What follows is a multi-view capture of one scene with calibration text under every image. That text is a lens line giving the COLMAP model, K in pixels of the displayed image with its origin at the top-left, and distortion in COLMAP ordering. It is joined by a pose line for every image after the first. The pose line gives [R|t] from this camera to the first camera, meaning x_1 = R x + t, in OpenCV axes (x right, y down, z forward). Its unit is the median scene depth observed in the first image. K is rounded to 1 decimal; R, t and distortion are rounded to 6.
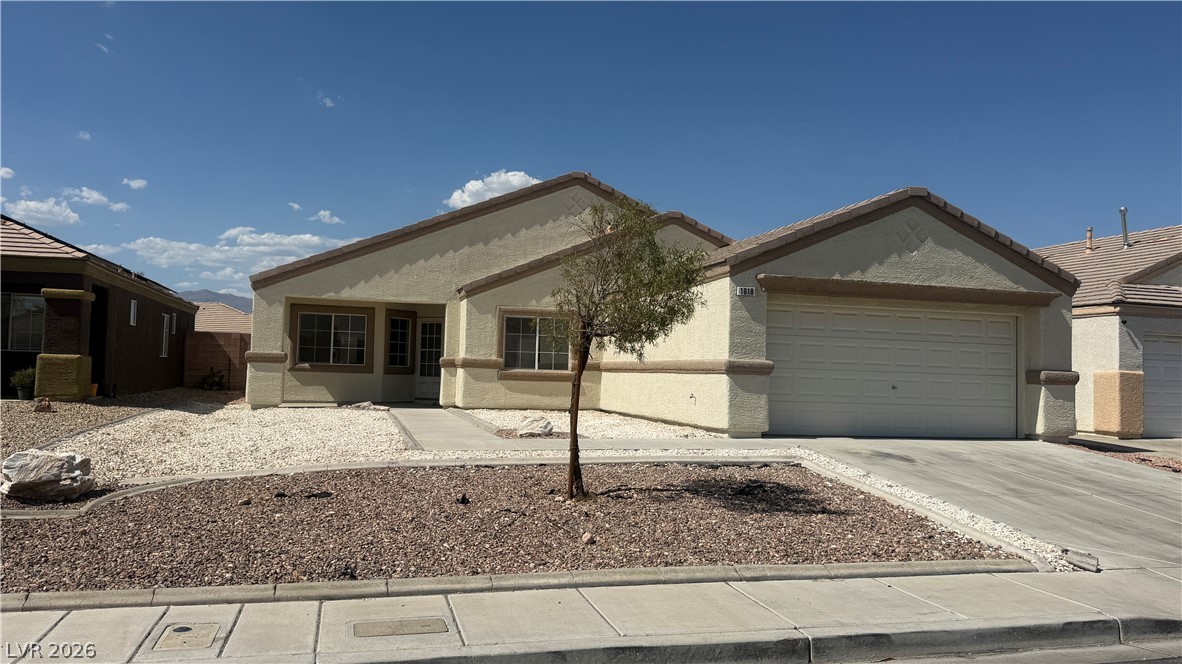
lens RADIAL K [[835.7, 0, 591.0], [0, 835.7, 332.0], [0, 0, 1]] dist [0.106756, -0.155336]
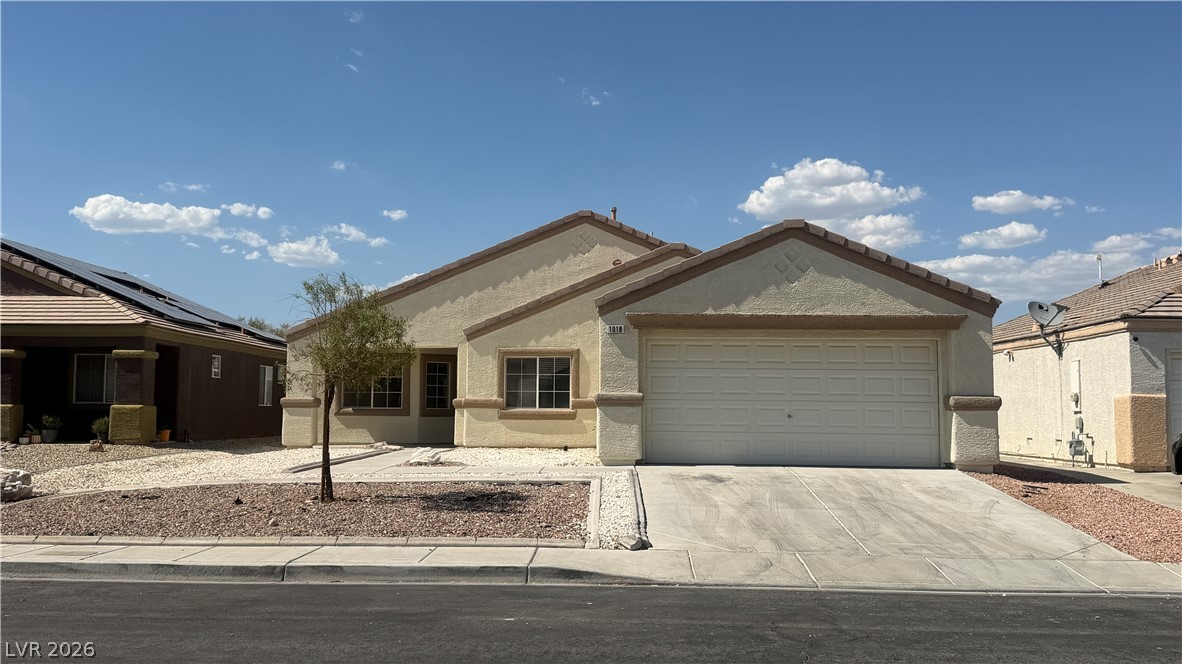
lens RADIAL K [[1037.1, 0, 591.0], [0, 1037.1, 332.0], [0, 0, 1]] dist [0.145490, -0.268822]
pose [[0.956343, -0.044489, -0.288841, 0.426108], [0.034325, 0.998603, -0.040162, 0.005932], [0.290224, 0.028494, 0.956534, -0.226713]]
